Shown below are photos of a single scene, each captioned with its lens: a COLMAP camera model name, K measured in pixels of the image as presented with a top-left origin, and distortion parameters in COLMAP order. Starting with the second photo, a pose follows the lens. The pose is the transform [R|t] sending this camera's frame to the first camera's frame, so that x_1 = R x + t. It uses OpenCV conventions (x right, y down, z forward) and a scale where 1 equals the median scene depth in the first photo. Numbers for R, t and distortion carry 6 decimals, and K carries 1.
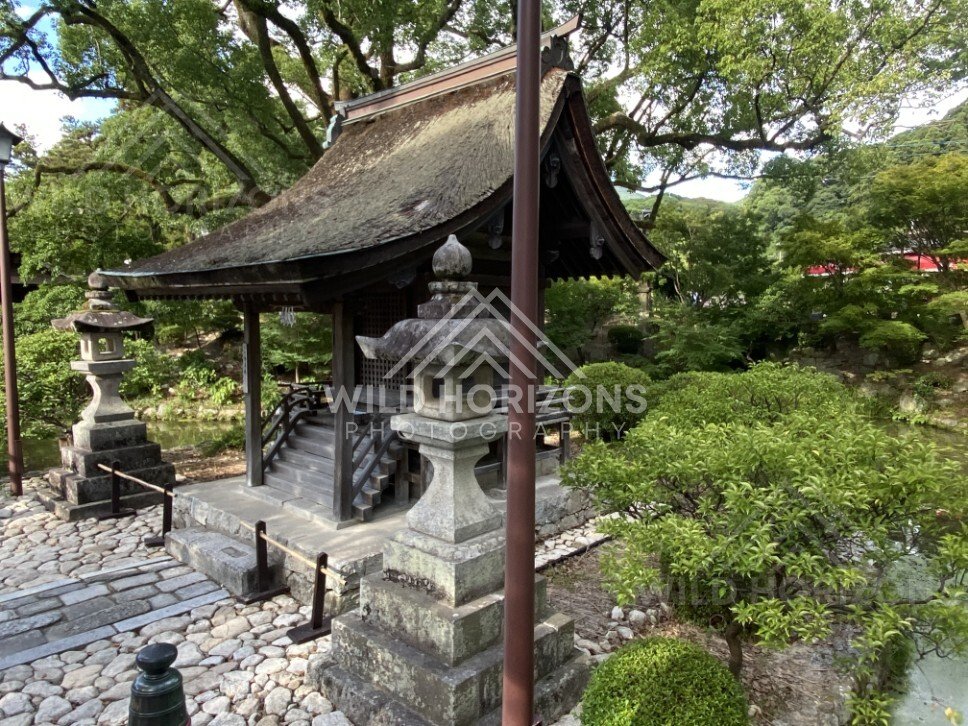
lens RADIAL K [[703.1, 0, 483.9], [0, 703.1, 344.5], [0, 0, 1]] dist [0.062299, -0.085275]
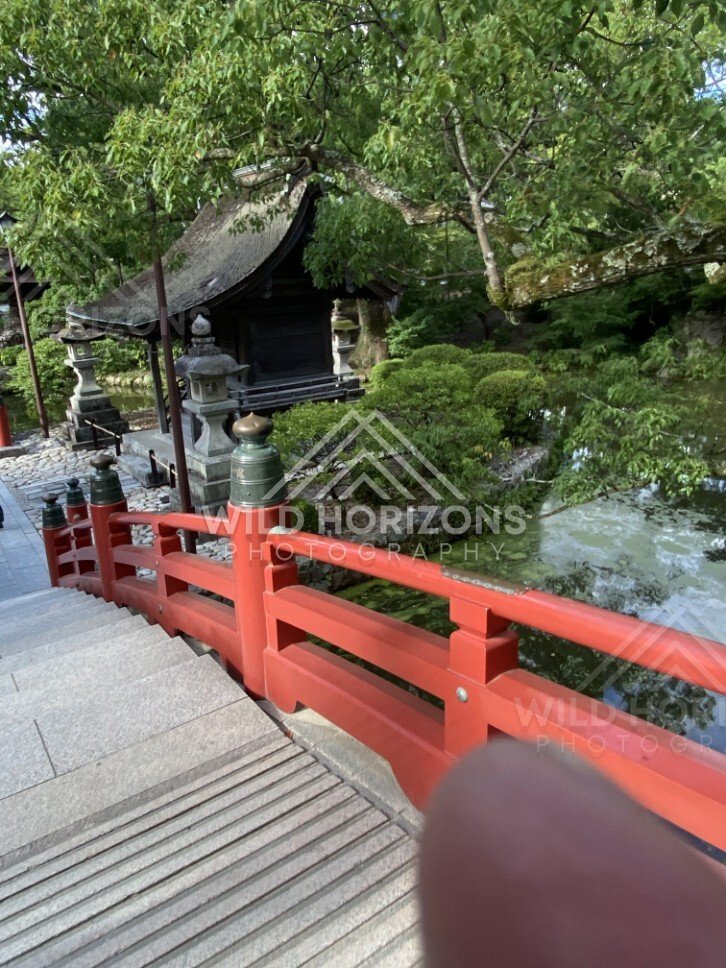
lens RADIAL K [[715.5, 0, 357.5], [0, 715.5, 486.4], [0, 0, 1]] dist [0.063885, -0.089712]
pose [[0.980529, 0.018839, -0.195468, 0.471115], [0.032490, 0.966106, 0.256091, -0.108671], [0.193668, -0.257456, 0.946683, -0.599938]]
